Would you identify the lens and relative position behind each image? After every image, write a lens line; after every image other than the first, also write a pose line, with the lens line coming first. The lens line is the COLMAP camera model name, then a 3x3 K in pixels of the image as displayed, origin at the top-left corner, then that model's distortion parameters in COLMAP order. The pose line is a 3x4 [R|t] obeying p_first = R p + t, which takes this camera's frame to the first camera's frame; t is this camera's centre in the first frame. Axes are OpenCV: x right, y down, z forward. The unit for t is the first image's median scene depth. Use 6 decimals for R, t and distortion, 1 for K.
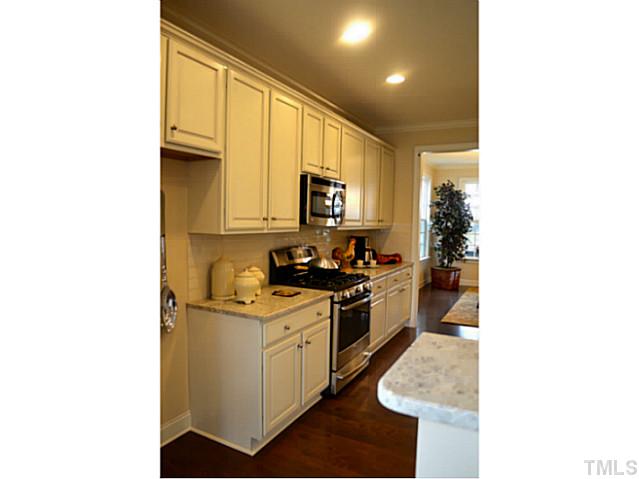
lens RADIAL K [[400.8, 0, 319.5], [0, 400.8, 239.5], [0, 0, 1]] dist [-0.000491, 0.000131]
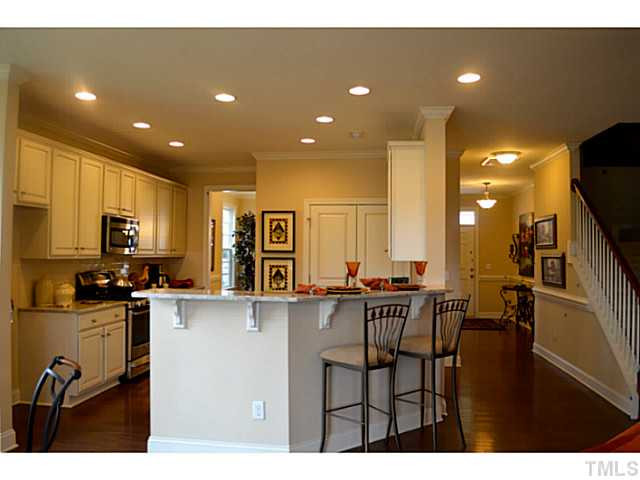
lens RADIAL K [[514.0, 0, 320.0], [0, 514.0, 240.0], [0, 0, 1]] dist [-0.073281, 0.001223]
pose [[0.930466, -0.001229, 0.366376, 0.009791], [0.026343, 0.997631, -0.063555, 0.046004], [-0.365430, 0.068787, 0.928294, -0.822154]]
